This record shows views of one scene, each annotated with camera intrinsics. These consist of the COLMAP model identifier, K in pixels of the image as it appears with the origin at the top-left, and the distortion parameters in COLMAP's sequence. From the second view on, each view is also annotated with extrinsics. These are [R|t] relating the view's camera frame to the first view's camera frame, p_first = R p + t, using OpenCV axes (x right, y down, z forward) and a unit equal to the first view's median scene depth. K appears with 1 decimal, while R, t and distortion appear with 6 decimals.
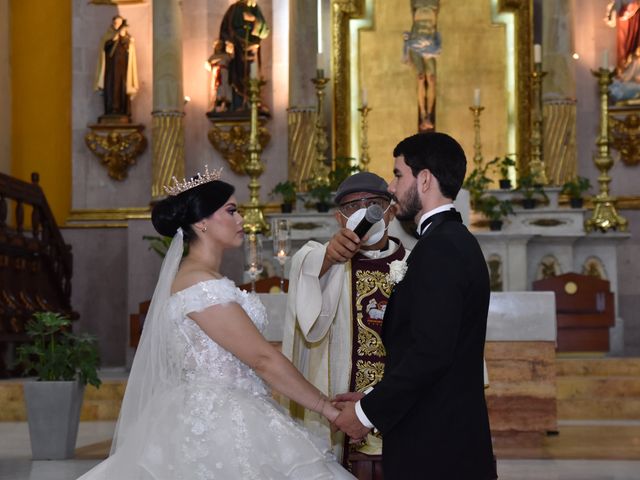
lens RADIAL K [[1463.4, 0, 320.0], [0, 1463.4, 240.0], [0, 0, 1]] dist [0.392844, -0.925705]
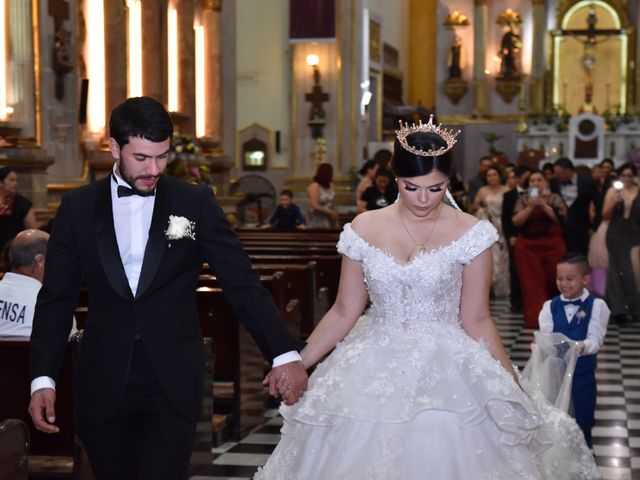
lens RADIAL K [[1463.4, 0, 320.0], [0, 1463.4, 240.0], [0, 0, 1]] dist [0.392844, -0.925705]
pose [[0.996273, 0.008277, -0.085861, -0.154830], [0.002395, 0.992348, 0.123449, -0.123277], [0.086226, -0.123194, 0.988629, -1.498496]]
